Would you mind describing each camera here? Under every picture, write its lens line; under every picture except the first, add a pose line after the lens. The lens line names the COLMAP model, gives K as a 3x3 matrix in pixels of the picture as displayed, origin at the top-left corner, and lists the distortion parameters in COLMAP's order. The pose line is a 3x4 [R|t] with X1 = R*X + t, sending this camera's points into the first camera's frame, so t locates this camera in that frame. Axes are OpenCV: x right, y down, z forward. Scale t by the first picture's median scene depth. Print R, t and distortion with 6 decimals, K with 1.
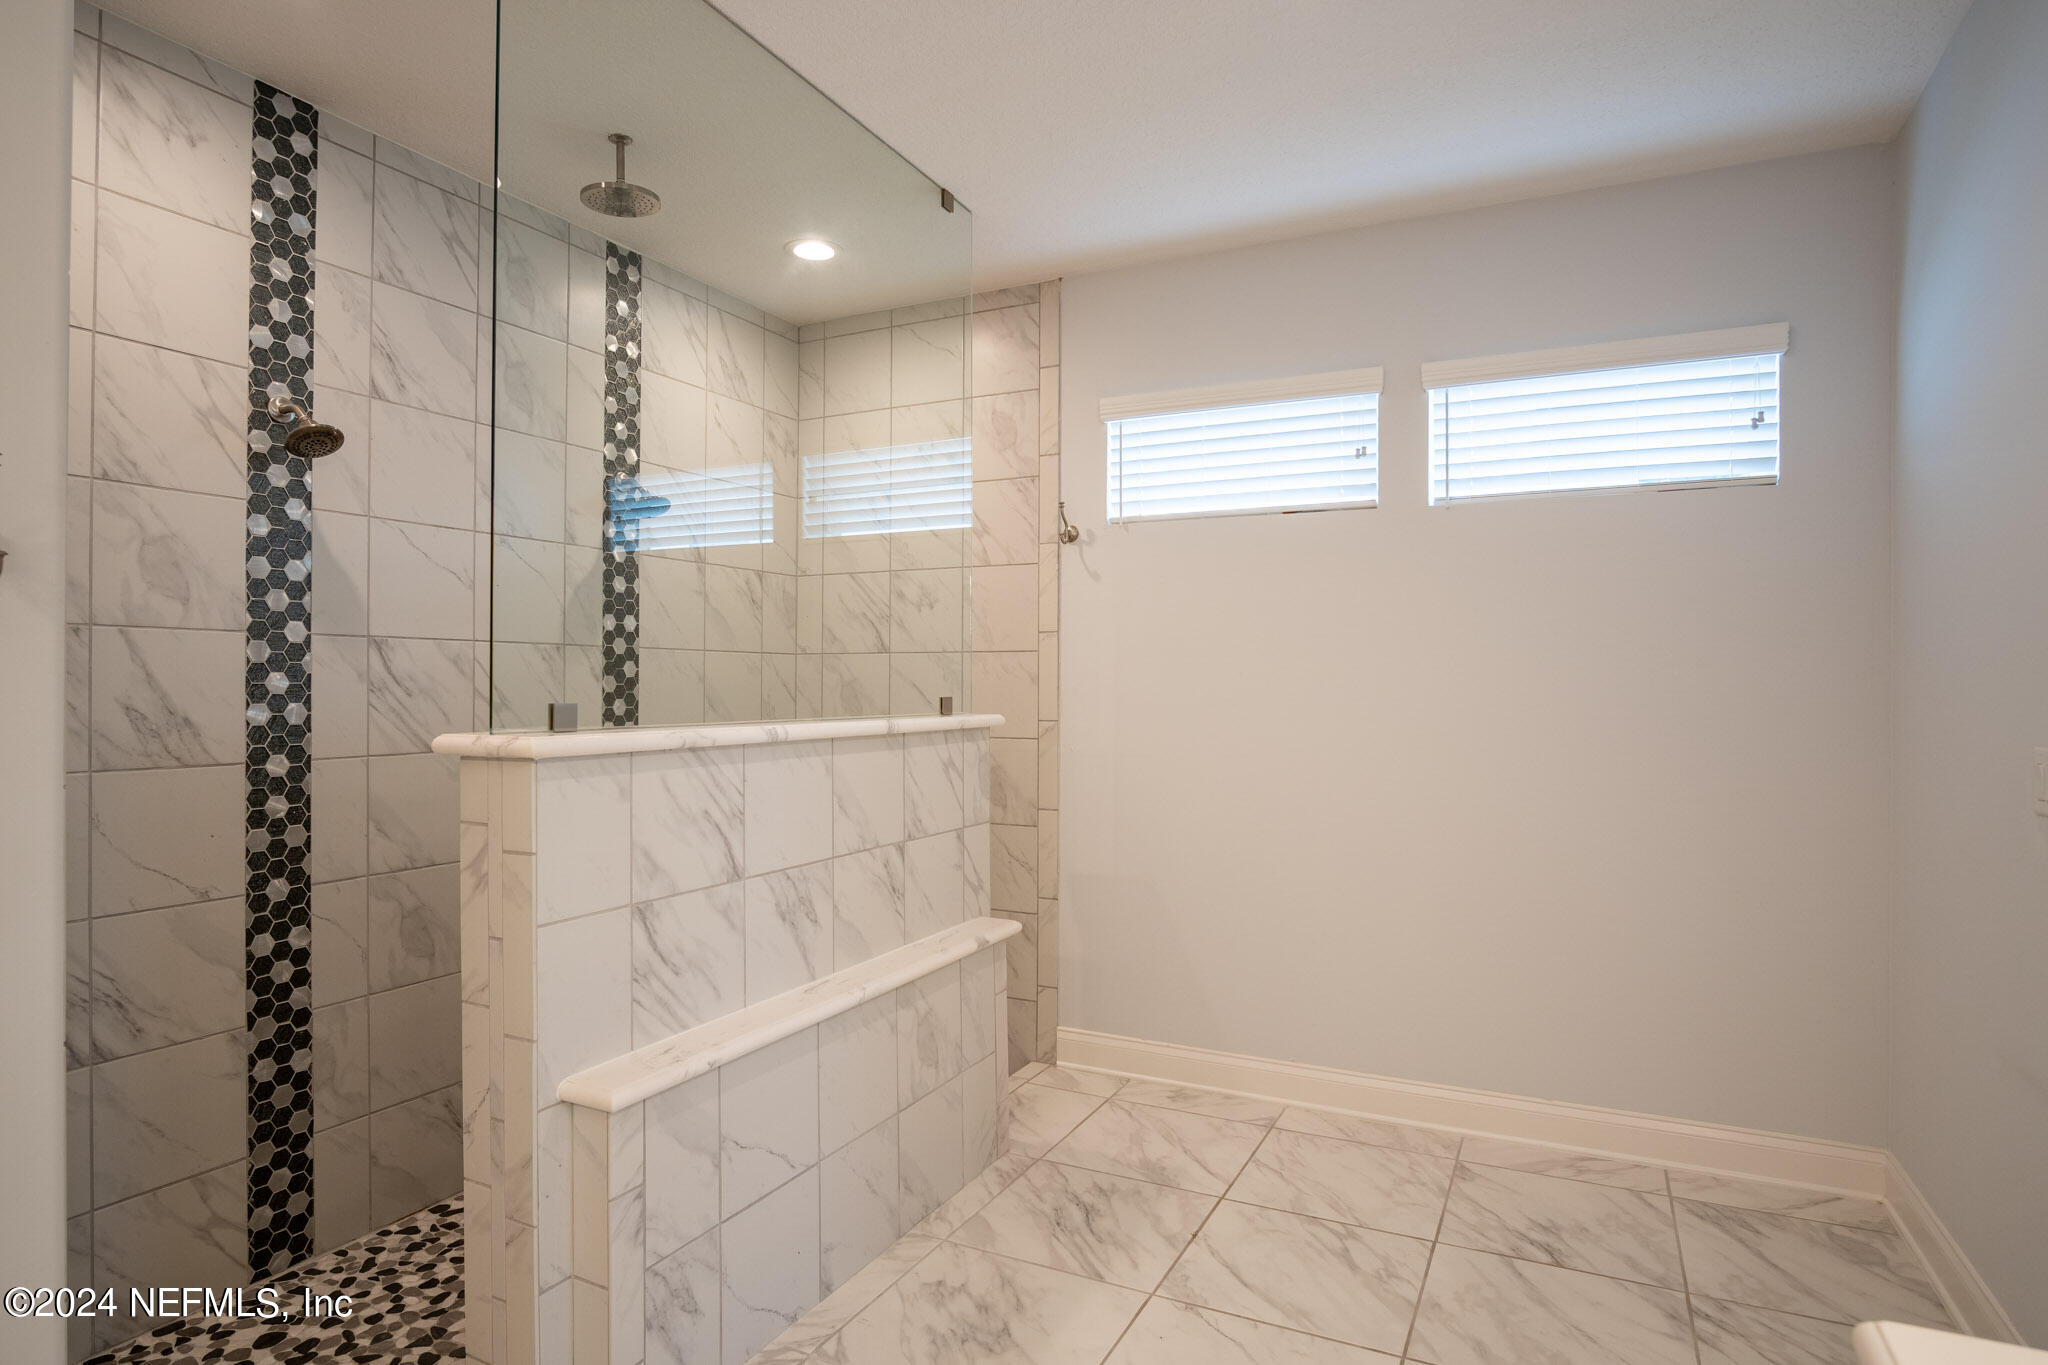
lens RADIAL K [[1103.9, 0, 997.6], [0, 1103.9, 684.7], [0, 0, 1]] dist [-0.025953, 0.008025]
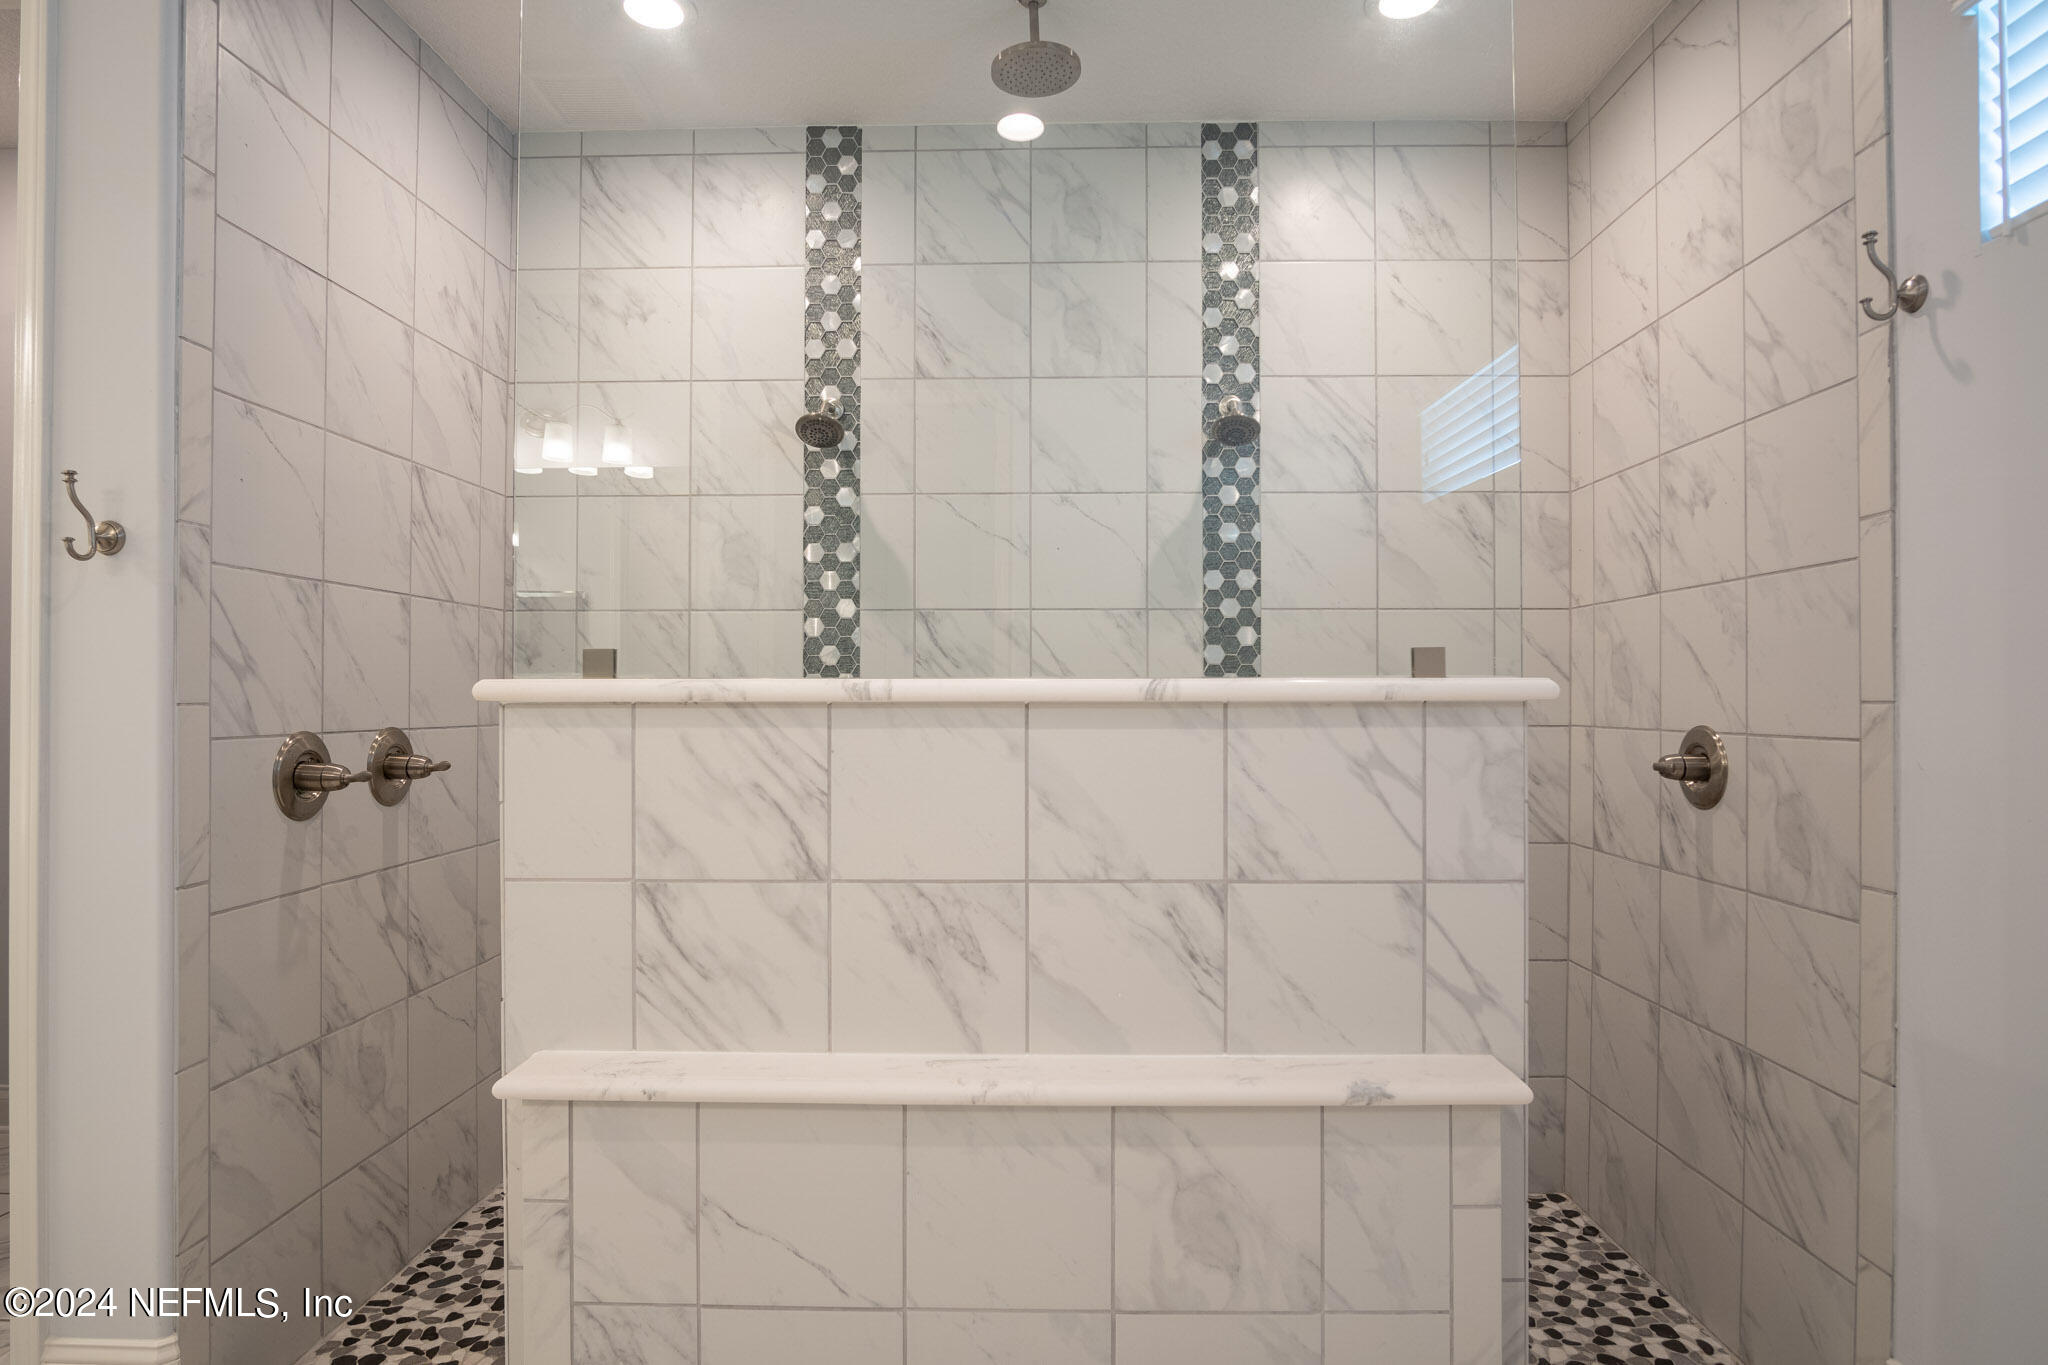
lens RADIAL K [[1103.9, 0, 1031.3], [0, 1103.9, 694.5], [0, 0, 1]] dist [-0.025953, 0.008025]
pose [[0.447978, -0.004754, -0.894032, 0.383354], [0.001279, 0.999988, -0.004677, 0.039124], [0.894044, 0.000952, 0.447978, 0.591951]]
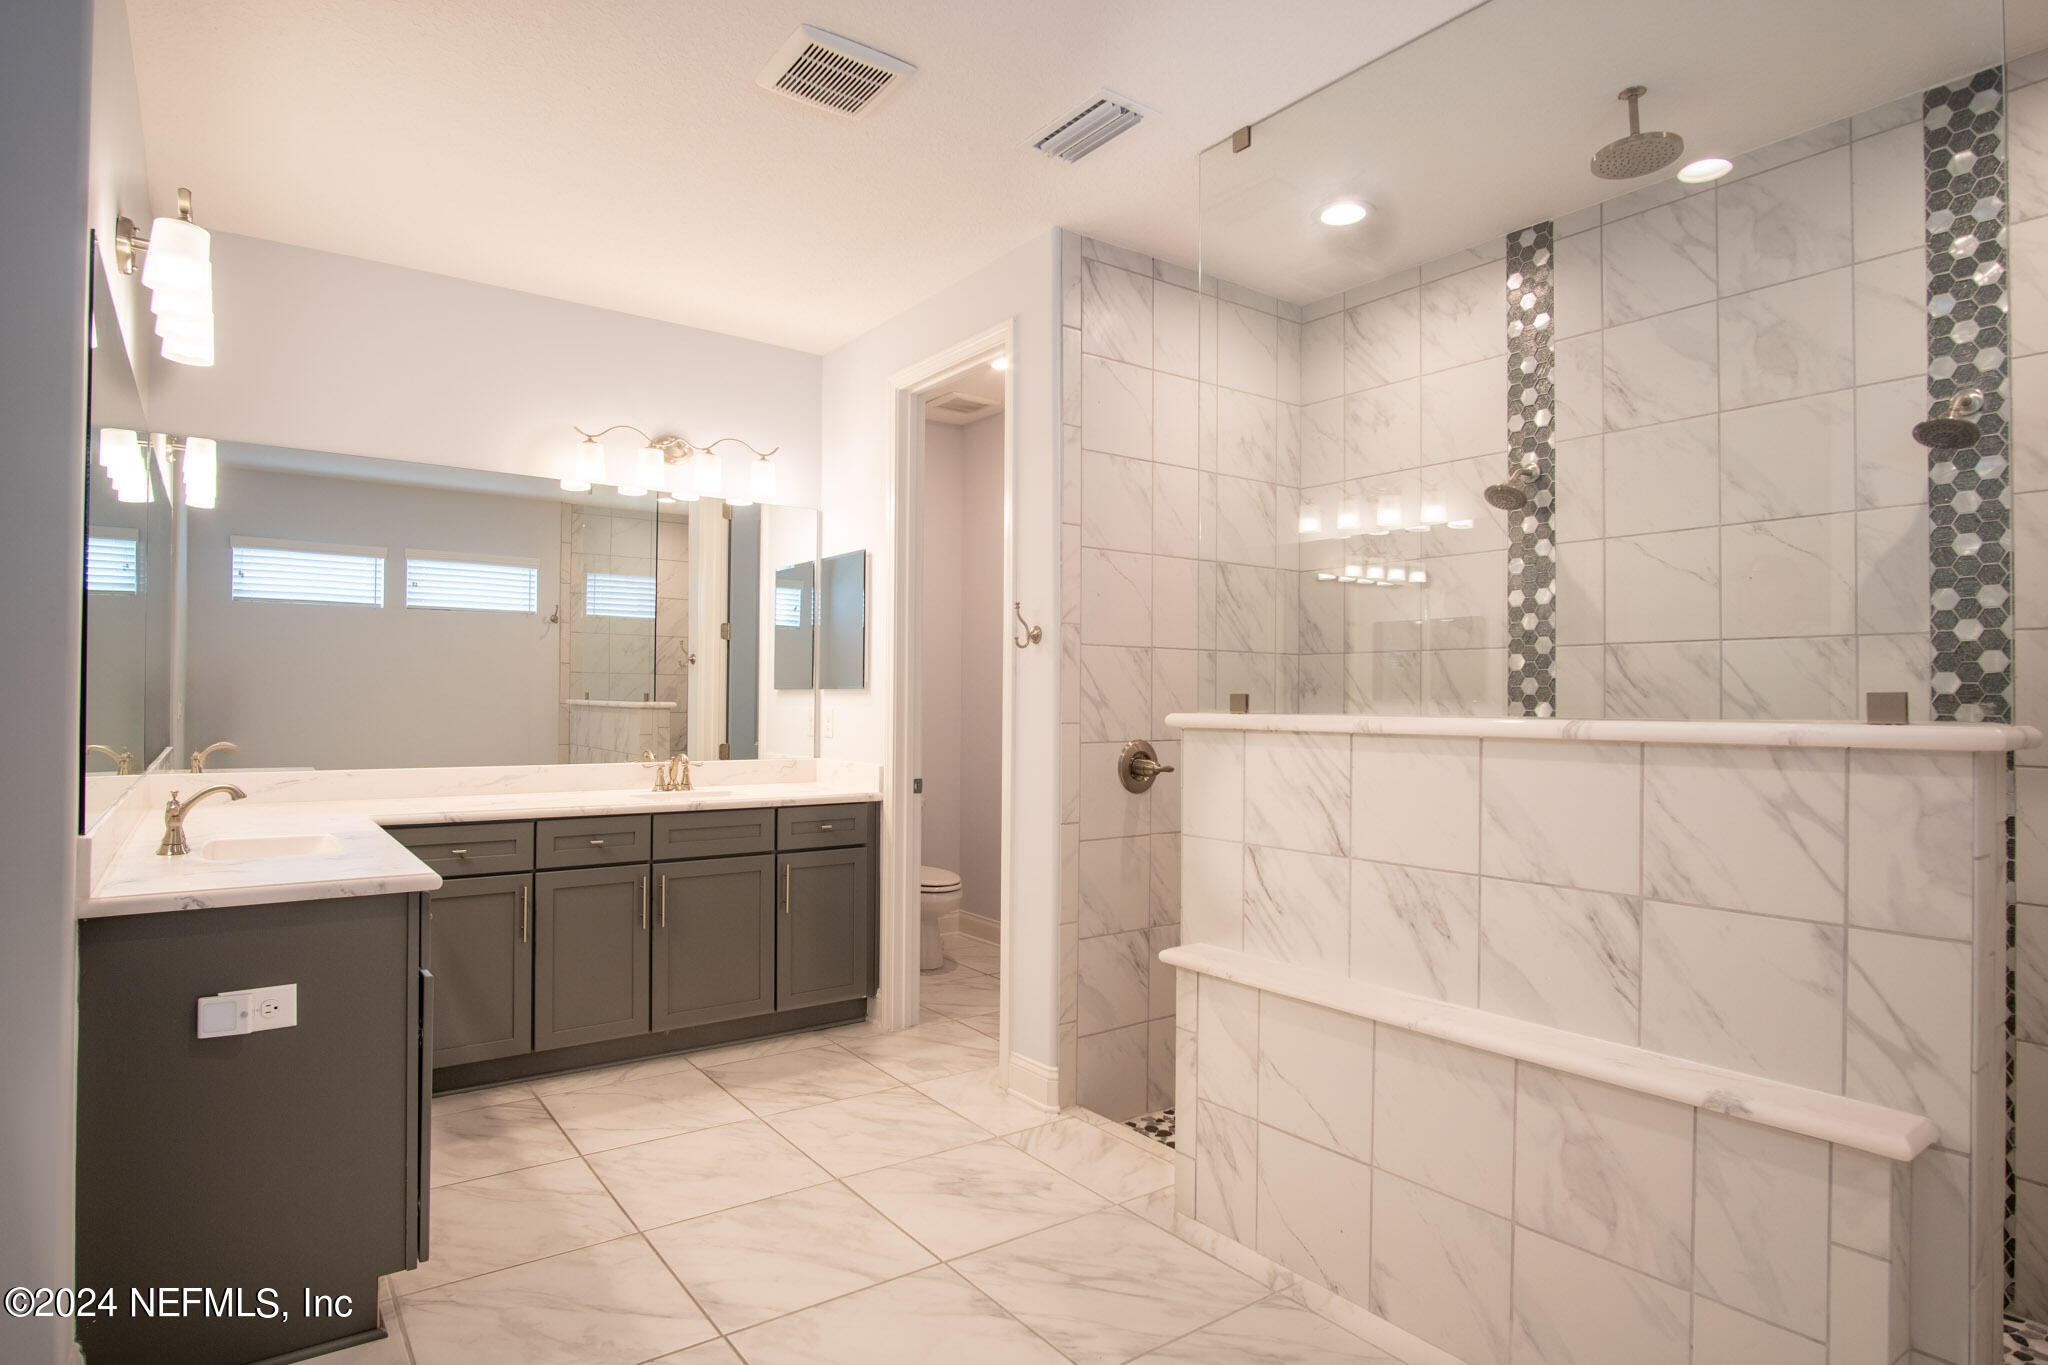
lens RADIAL K [[1103.9, 0, 1017.5], [0, 1103.9, 685.5], [0, 0, 1]] dist [-0.025953, 0.008025]
pose [[-0.428406, -0.017652, -0.903414, 0.666200], [-0.008338, 0.999844, -0.015583, 0.020460], [0.903548, 0.000857, -0.428486, 0.879627]]
